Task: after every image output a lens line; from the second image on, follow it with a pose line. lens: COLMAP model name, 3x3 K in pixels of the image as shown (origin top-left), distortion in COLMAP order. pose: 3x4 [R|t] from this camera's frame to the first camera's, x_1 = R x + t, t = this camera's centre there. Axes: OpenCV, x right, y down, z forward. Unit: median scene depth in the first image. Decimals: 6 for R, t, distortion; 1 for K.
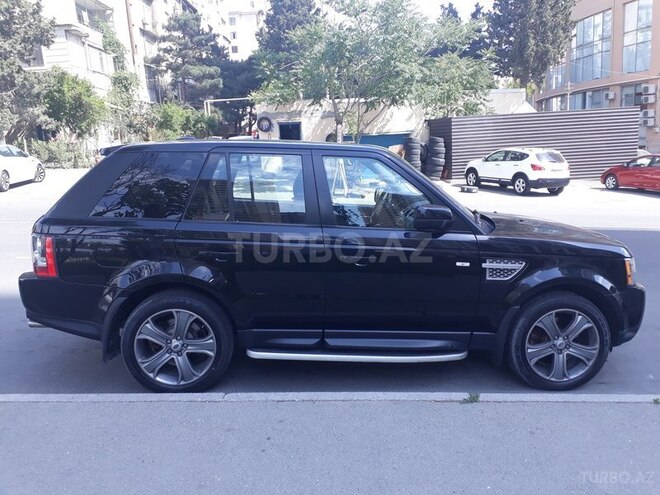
lens RADIAL K [[548.9, 0, 338.1], [0, 548.9, 246.3], [0, 0, 1]] dist [0.007128, -0.010678]
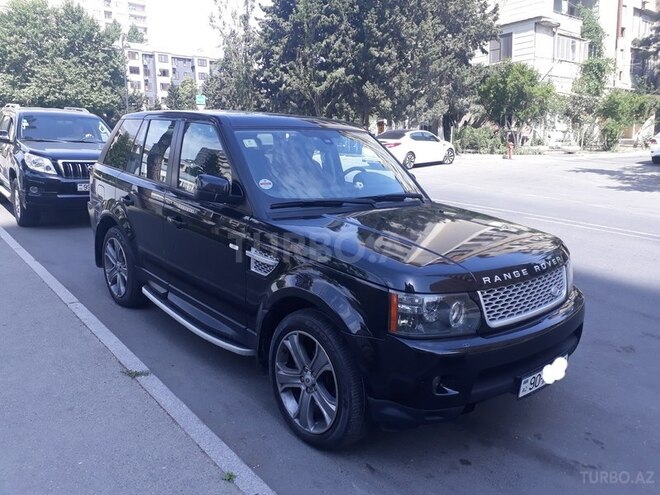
lens RADIAL K [[548.9, 0, 338.1], [0, 548.9, 246.3], [0, 0, 1]] dist [0.007128, -0.010678]
pose [[0.590441, 0.175772, -0.787708, 0.176621], [-0.166324, 0.981546, 0.094355, -0.013738], [0.789757, 0.075304, 0.608780, 0.102185]]
